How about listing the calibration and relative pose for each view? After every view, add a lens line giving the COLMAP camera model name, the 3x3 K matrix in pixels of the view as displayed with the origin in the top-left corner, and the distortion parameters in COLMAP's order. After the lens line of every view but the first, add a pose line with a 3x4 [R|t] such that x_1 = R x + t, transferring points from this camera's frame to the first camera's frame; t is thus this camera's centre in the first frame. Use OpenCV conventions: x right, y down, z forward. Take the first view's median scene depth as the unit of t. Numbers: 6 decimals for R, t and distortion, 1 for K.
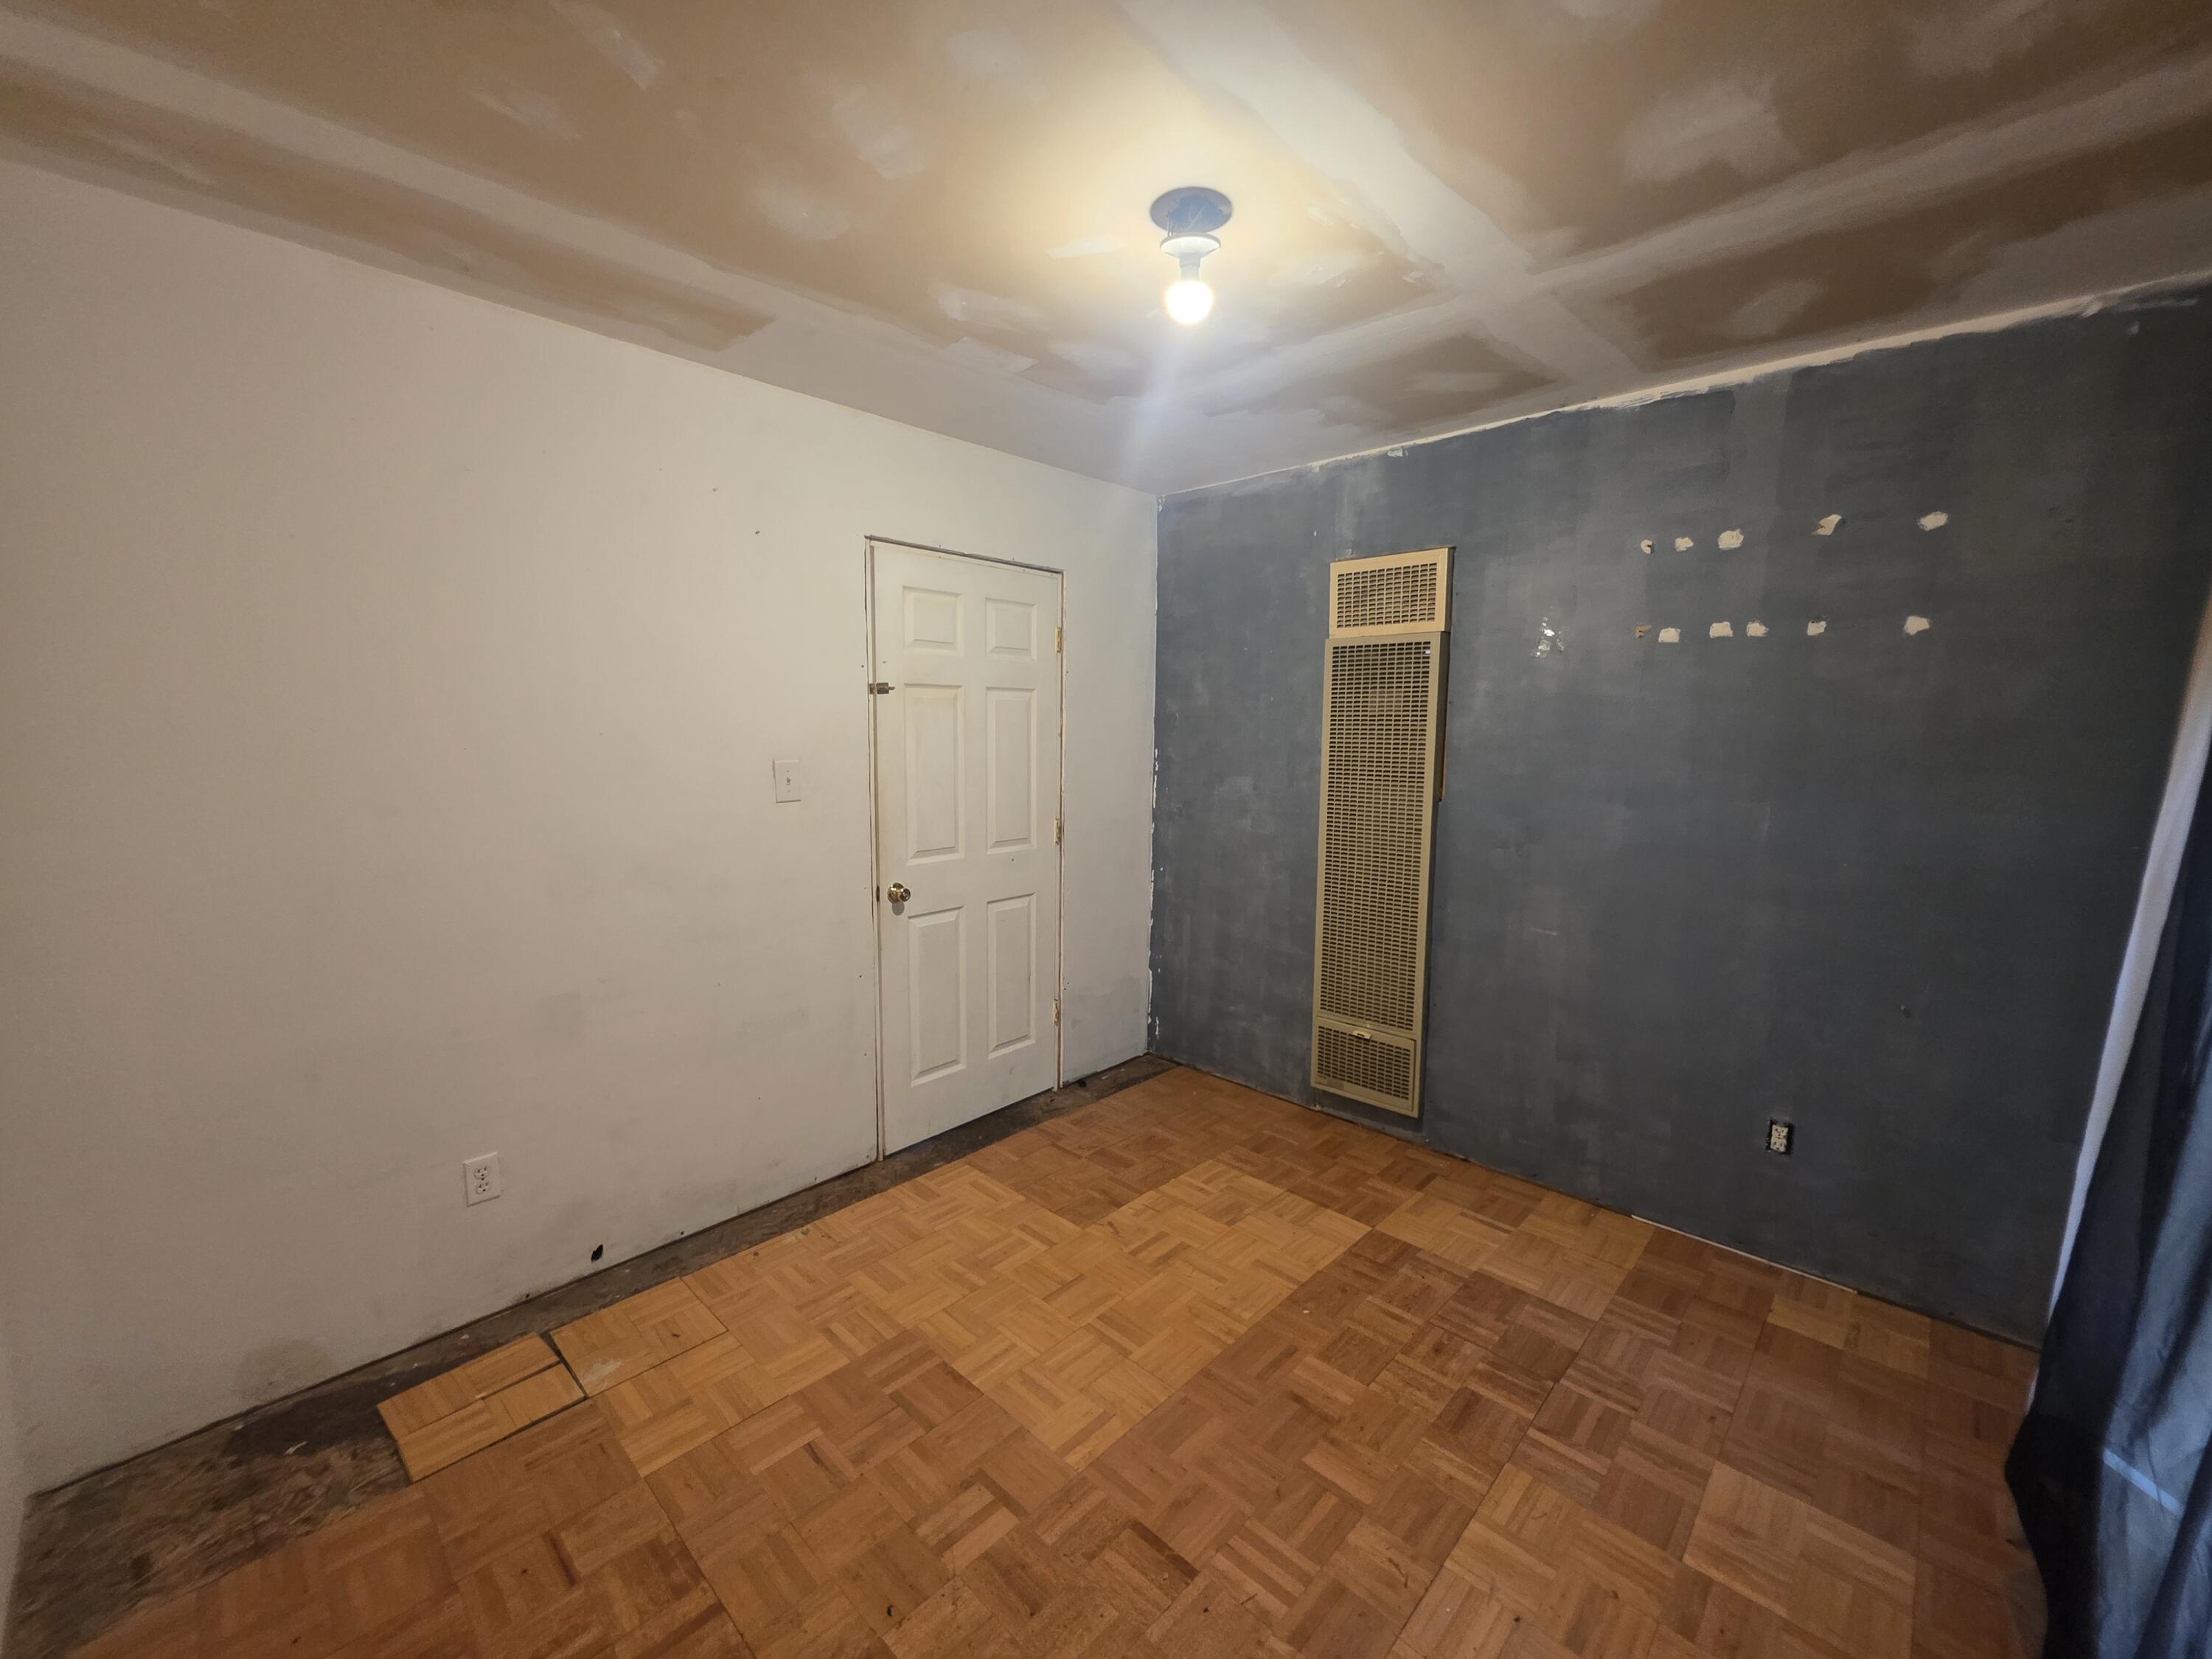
lens RADIAL K [[895.0, 0, 1112.9], [0, 895.0, 826.5], [0, 0, 1]] dist [-0.000217, 0.000044]
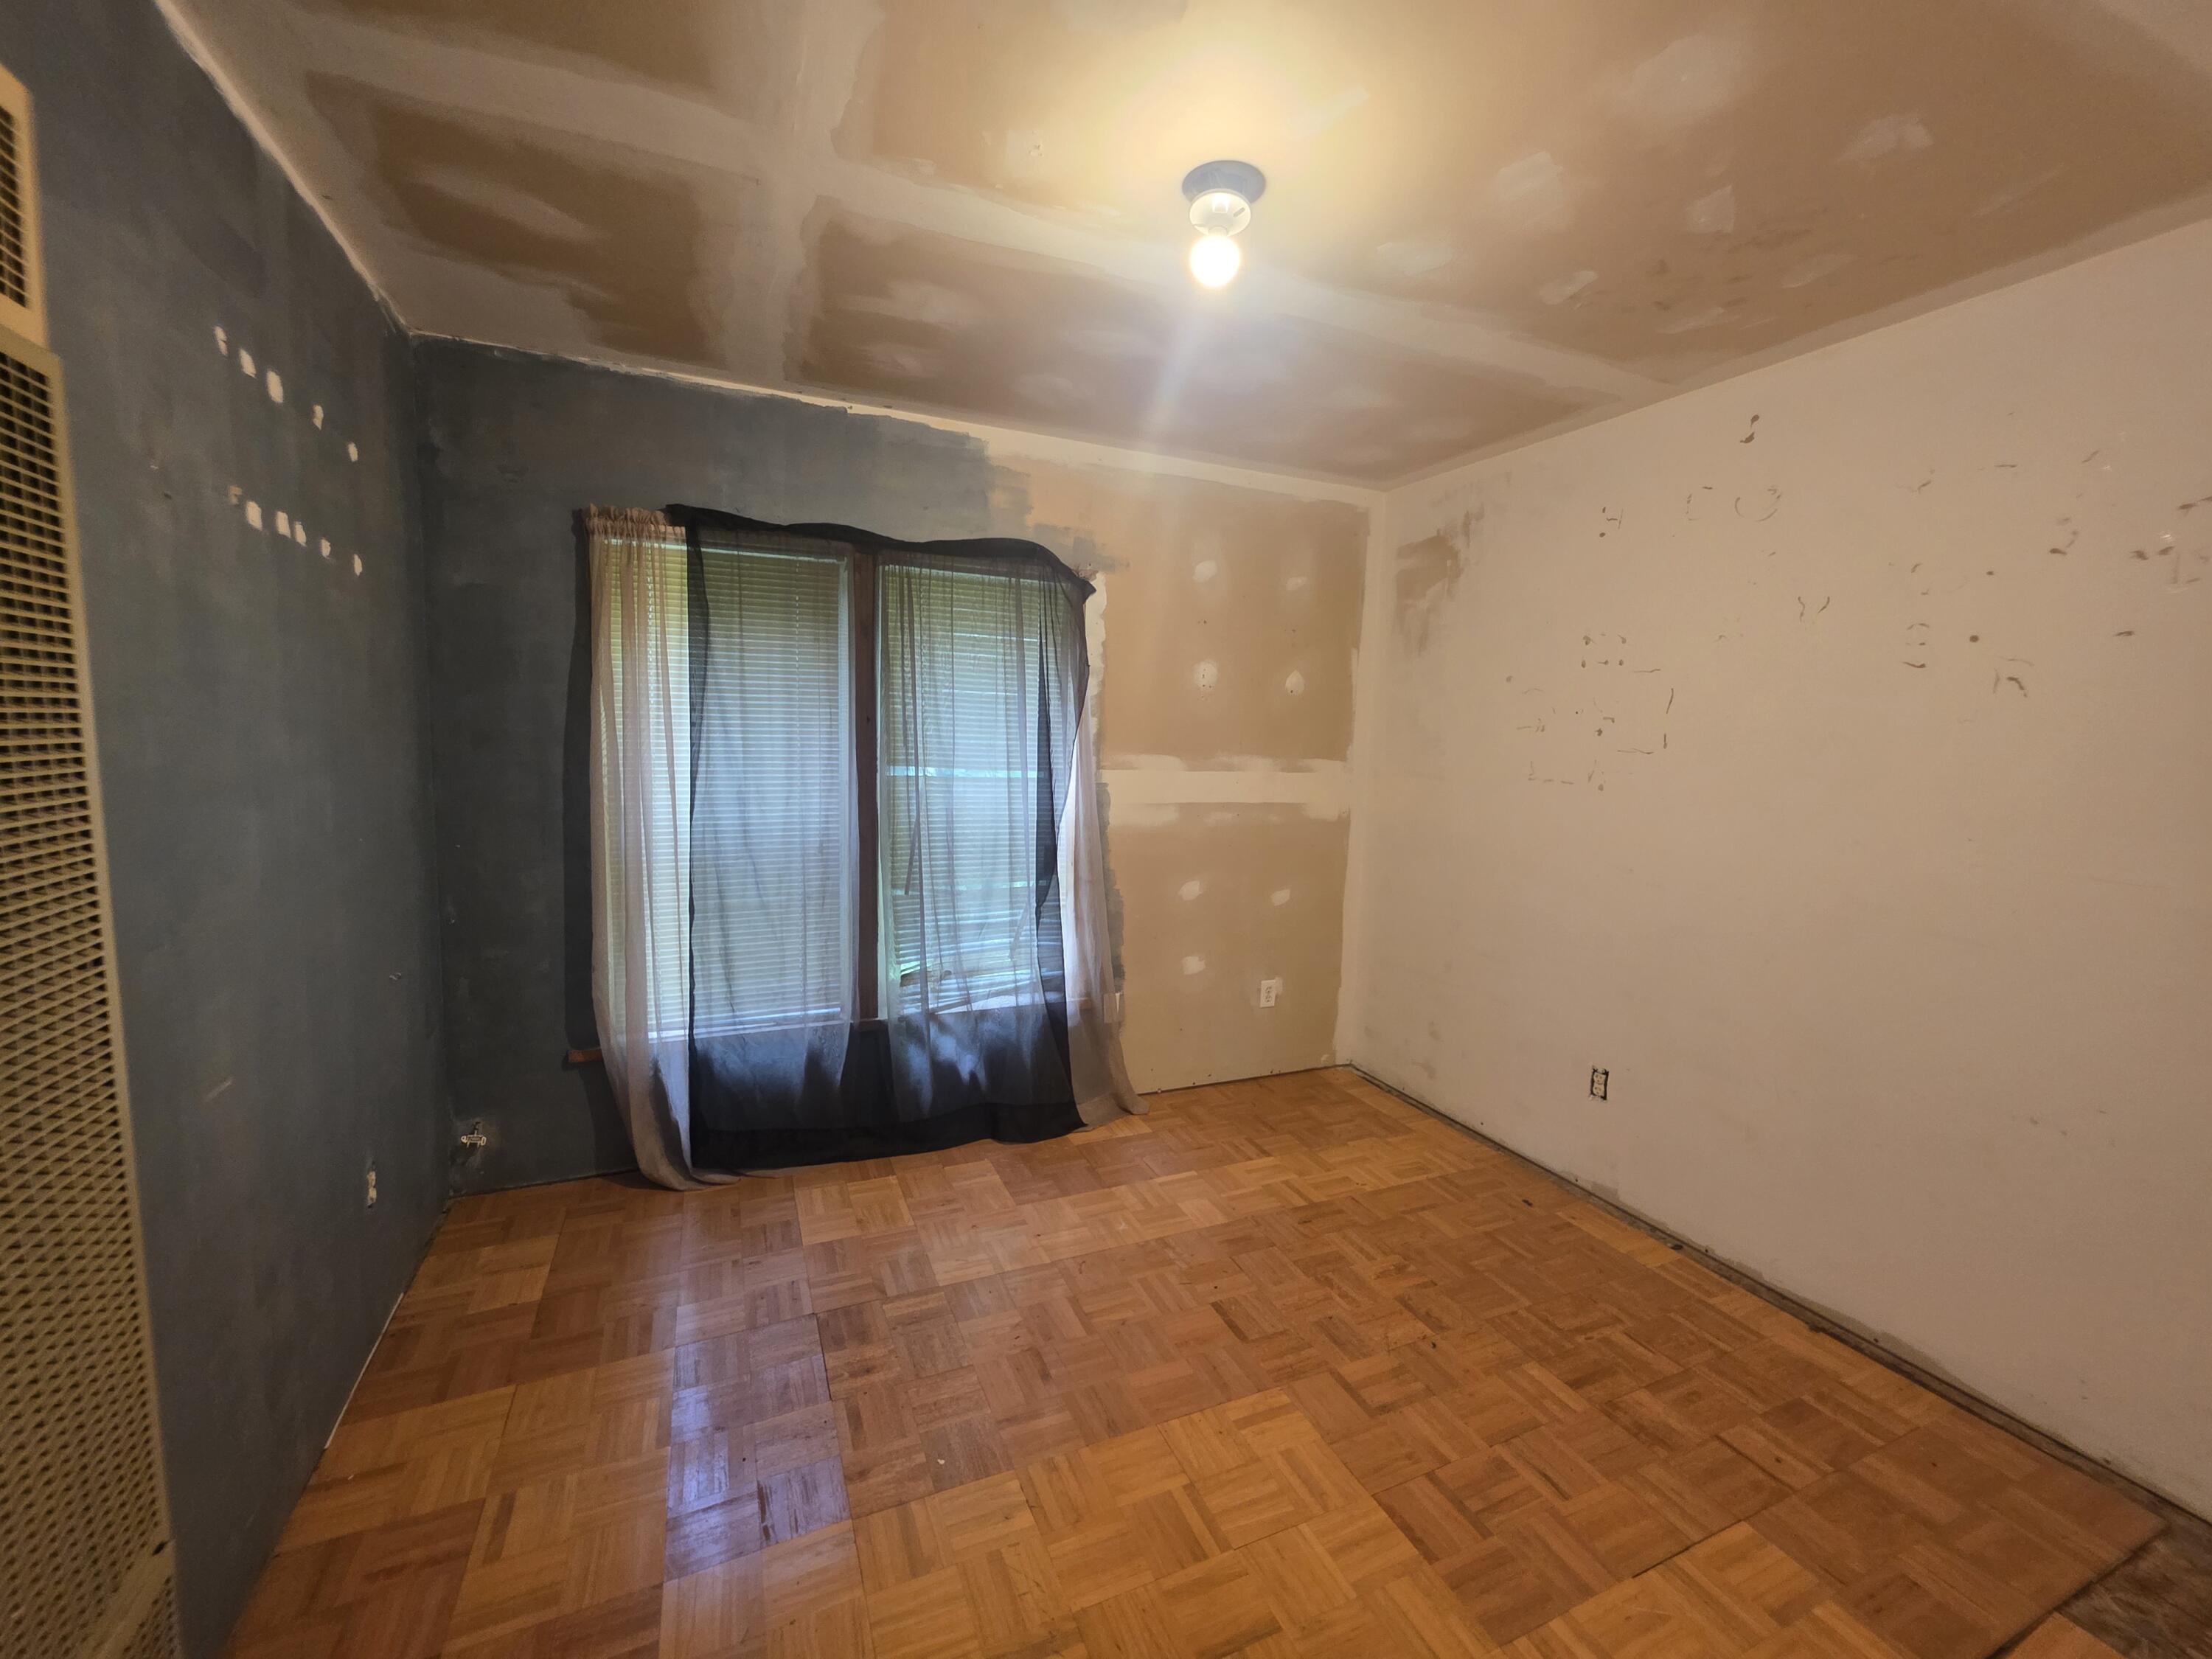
lens RADIAL K [[895.0, 0, 1115.6], [0, 895.0, 832.9], [0, 0, 1]] dist [-0.000217, 0.000044]
pose [[-0.925706, -0.074700, 0.370794, -0.188990], [0.008928, 0.975716, 0.218857, -0.166470], [-0.378138, 0.205908, -0.902559, 1.749350]]
